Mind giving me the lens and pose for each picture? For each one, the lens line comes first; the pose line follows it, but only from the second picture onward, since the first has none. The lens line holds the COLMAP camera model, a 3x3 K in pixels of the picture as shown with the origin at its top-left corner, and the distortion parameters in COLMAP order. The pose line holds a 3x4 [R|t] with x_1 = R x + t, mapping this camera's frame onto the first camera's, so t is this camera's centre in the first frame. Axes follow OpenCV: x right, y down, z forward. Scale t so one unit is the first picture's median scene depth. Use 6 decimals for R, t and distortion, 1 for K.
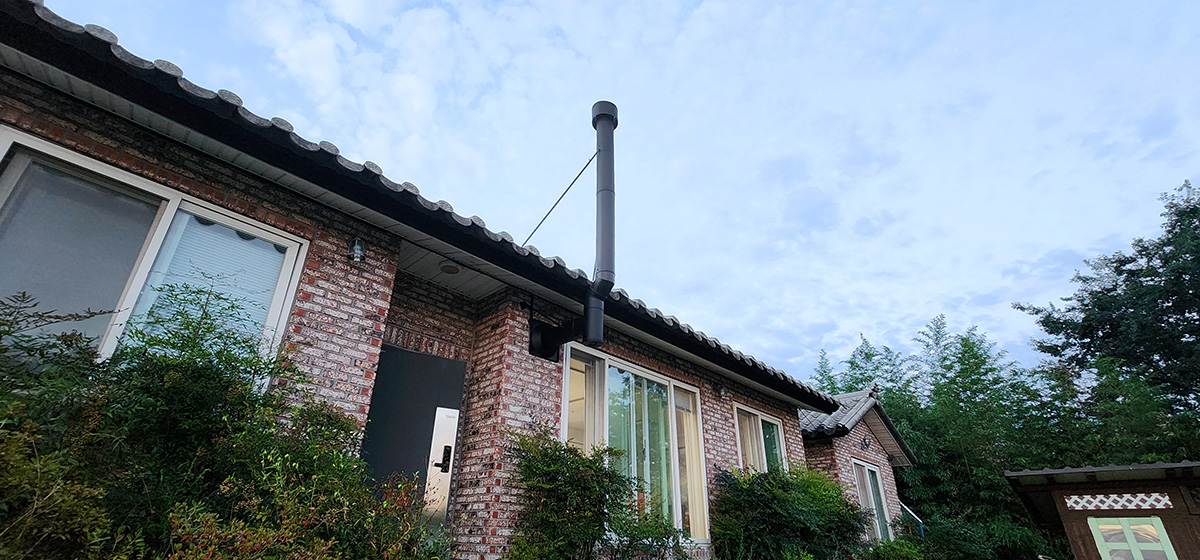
lens RADIAL K [[524.1, 0, 596.5], [0, 524.1, 270.6], [0, 0, 1]] dist [-0.000477, 0.000326]
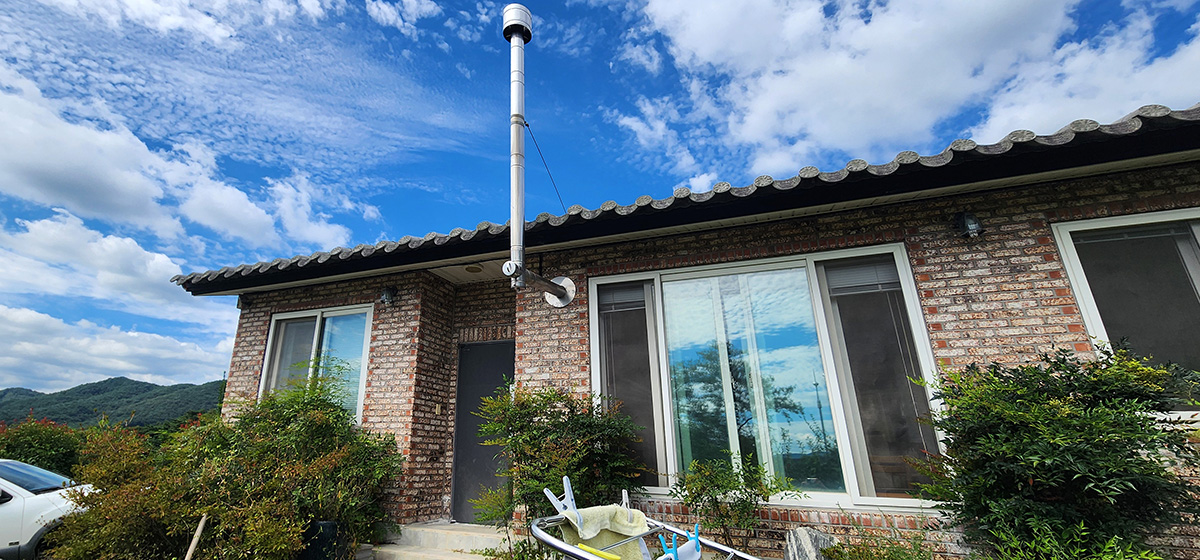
lens RADIAL K [[524.1, 0, 594.7], [0, 524.1, 283.7], [0, 0, 1]] dist [-0.000477, 0.000326]
pose [[0.349428, -0.318097, -0.881314, 0.851631], [0.418762, 0.894455, -0.156807, 0.329051], [0.838175, -0.314268, 0.445755, 0.711681]]
